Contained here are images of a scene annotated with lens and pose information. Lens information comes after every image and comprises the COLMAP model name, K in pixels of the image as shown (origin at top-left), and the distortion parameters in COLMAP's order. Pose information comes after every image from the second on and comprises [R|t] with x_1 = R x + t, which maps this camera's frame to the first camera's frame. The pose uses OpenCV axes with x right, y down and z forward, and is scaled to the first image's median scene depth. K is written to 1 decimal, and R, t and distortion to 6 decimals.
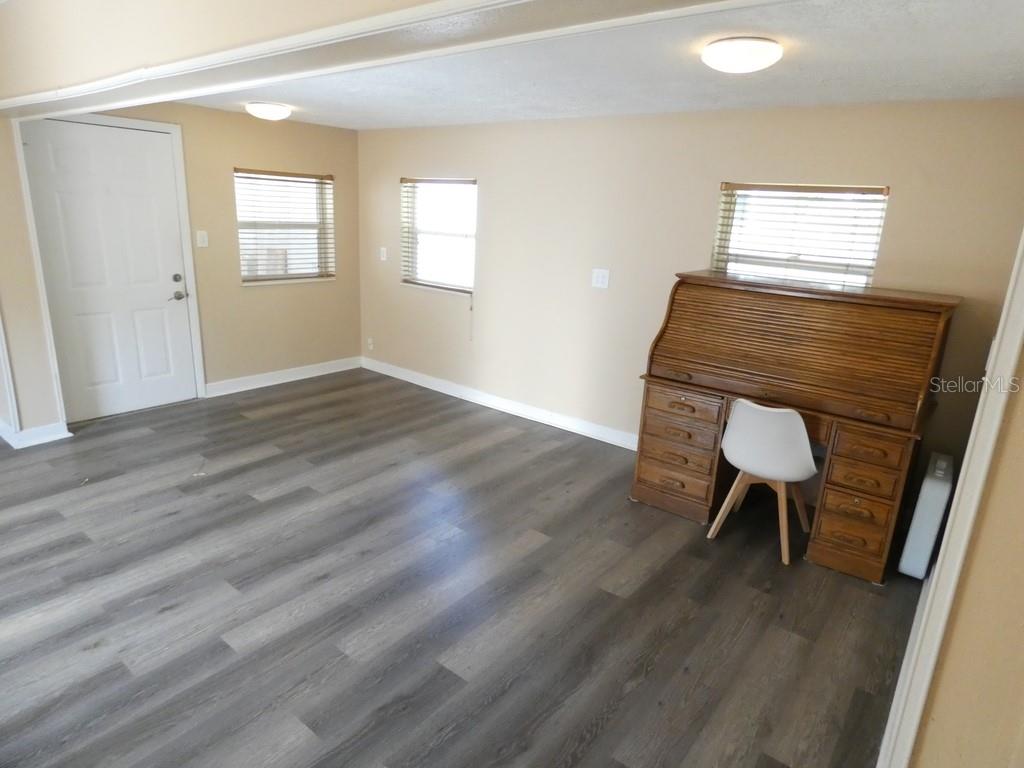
lens RADIAL K [[611.6, 0, 518.3], [0, 611.6, 381.9], [0, 0, 1]] dist [-0.004549, 0.015139]
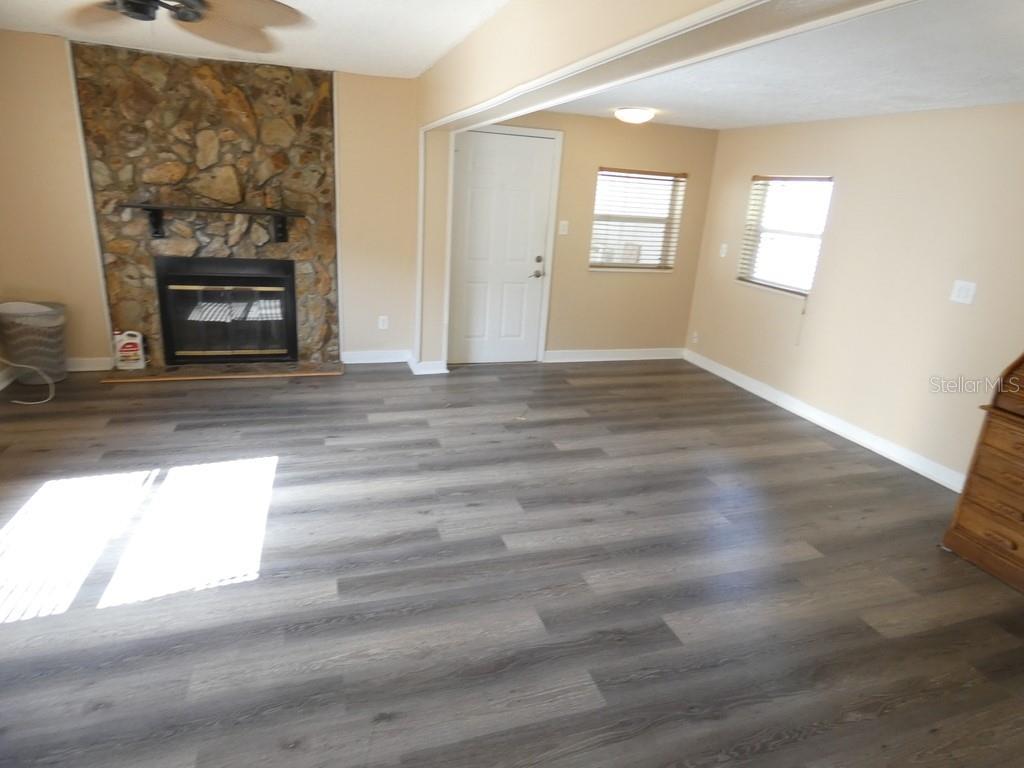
lens RADIAL K [[611.6, 0, 518.3], [0, 611.6, 381.9], [0, 0, 1]] dist [-0.004549, 0.015139]
pose [[0.840096, 0.166479, -0.516259, 0.078931], [-0.166197, 0.984964, 0.047174, 0.019876], [0.516350, 0.046170, 0.855132, -0.043520]]
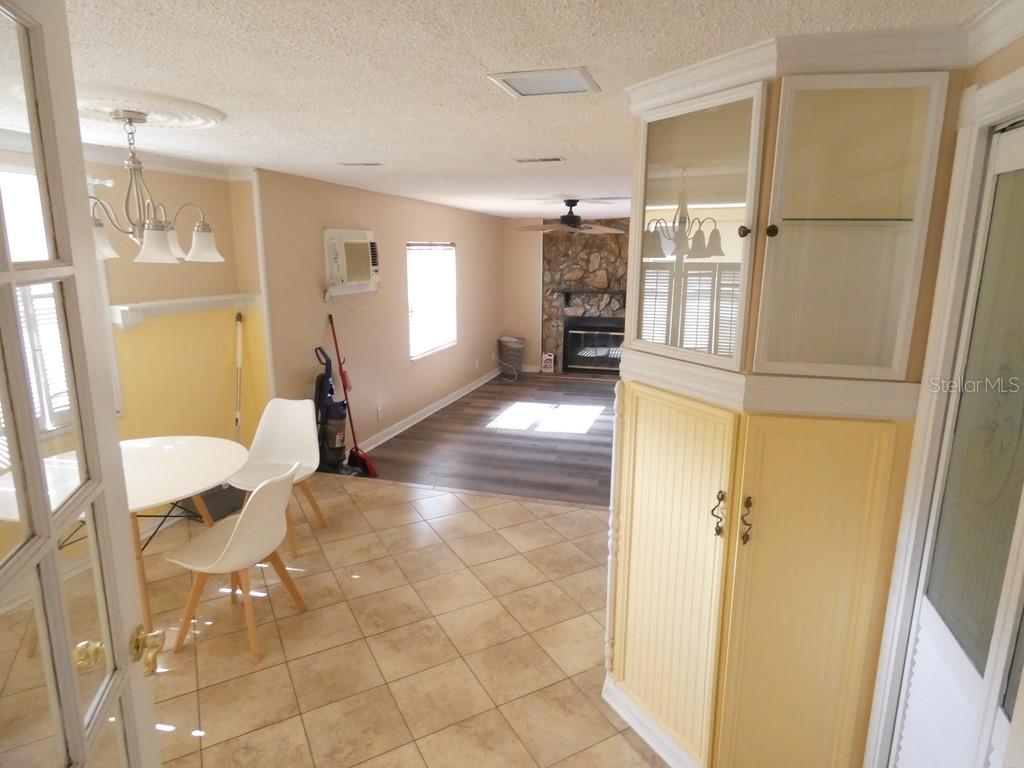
lens RADIAL K [[611.6, 0, 518.3], [0, 611.6, 381.9], [0, 0, 1]] dist [-0.004549, 0.015139]
pose [[0.392472, 0.139380, -0.909142, 1.285400], [-0.234767, 0.970890, 0.047498, 0.174662], [0.889298, 0.194795, 0.413769, -0.665893]]
